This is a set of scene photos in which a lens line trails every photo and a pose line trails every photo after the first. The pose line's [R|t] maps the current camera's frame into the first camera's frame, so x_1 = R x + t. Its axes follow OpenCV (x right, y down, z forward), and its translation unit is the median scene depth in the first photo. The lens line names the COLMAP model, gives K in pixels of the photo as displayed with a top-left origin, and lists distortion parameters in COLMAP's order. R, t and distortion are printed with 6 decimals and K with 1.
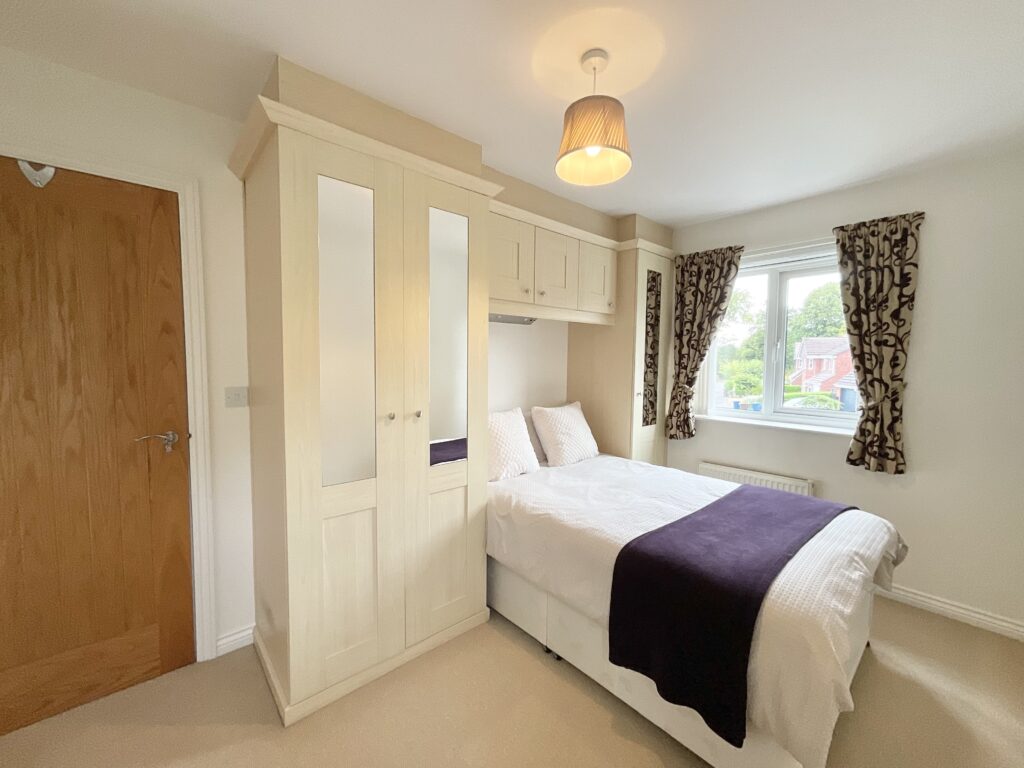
lens RADIAL K [[411.0, 0, 495.5], [0, 411.0, 394.3], [0, 0, 1]] dist [-0.042680, -0.000014]
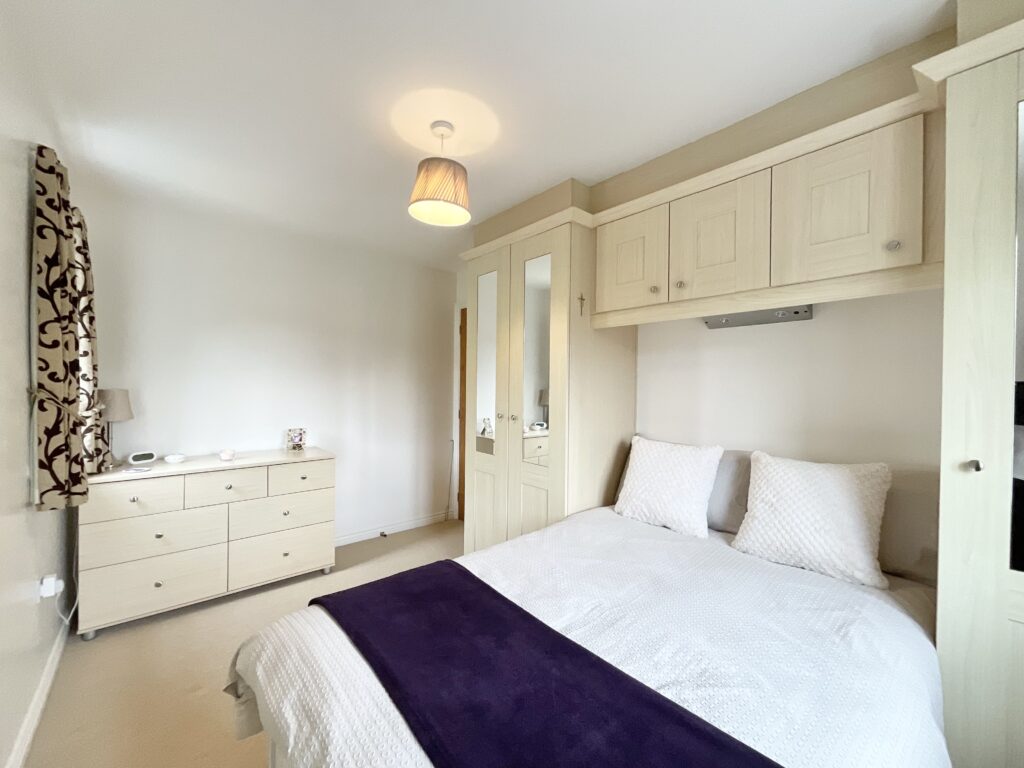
lens RADIAL K [[413.2, 0, 512.0], [0, 413.2, 384.0], [0, 0, 1]] dist [-0.001368, 0.000105]
pose [[0.009108, -0.004169, -0.999950, 0.882736], [-0.087429, 0.996158, -0.004950, -0.041832], [0.996129, 0.087470, 0.008708, 0.737817]]
